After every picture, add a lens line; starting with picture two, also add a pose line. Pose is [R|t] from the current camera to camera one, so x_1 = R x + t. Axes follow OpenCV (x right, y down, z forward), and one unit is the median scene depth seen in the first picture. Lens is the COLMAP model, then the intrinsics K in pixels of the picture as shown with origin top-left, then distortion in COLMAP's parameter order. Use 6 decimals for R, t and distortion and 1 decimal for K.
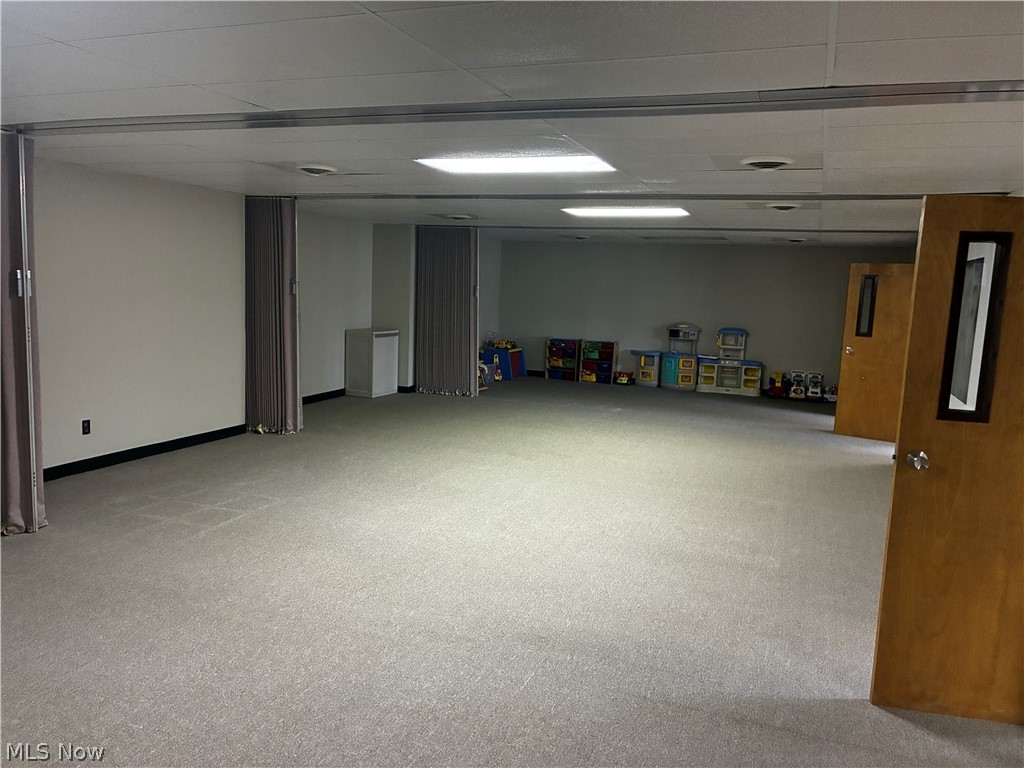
lens RADIAL K [[770.7, 0, 512.0], [0, 770.7, 384.0], [0, 0, 1]] dist [0.056356, -0.074720]
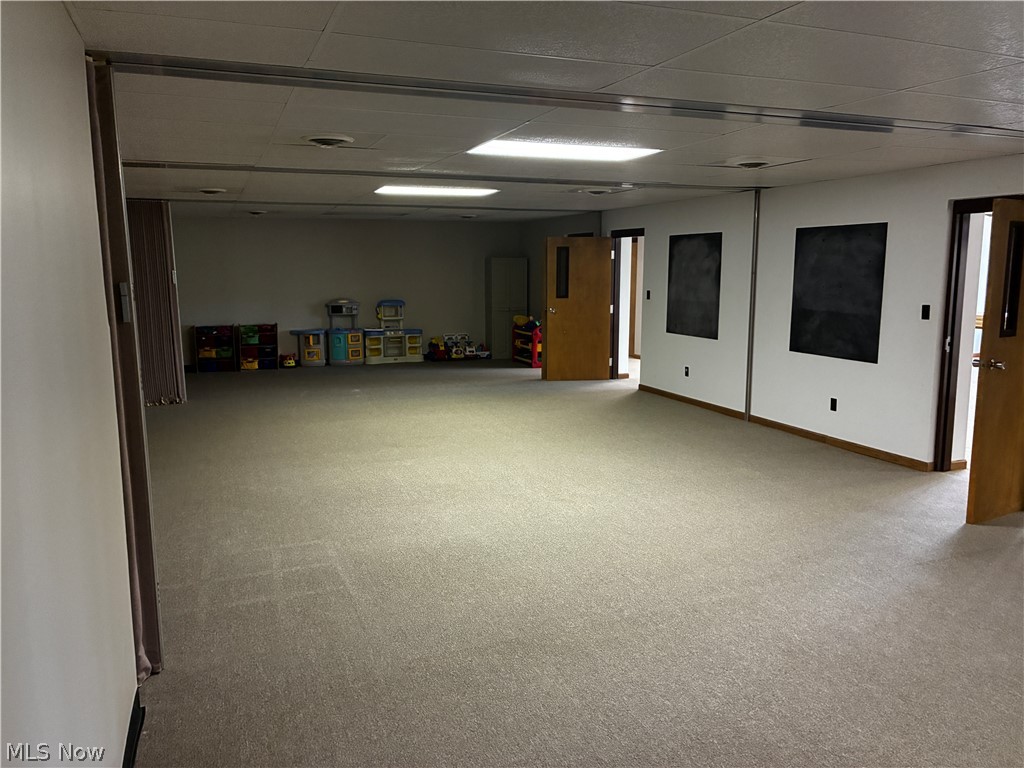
lens RADIAL K [[770.7, 0, 512.0], [0, 770.7, 384.0], [0, 0, 1]] dist [0.056356, -0.074720]
pose [[0.737271, -0.146799, 0.659456, -0.300874], [0.121323, 0.989008, 0.084521, -0.028035], [-0.664615, 0.017692, 0.746977, 0.109857]]
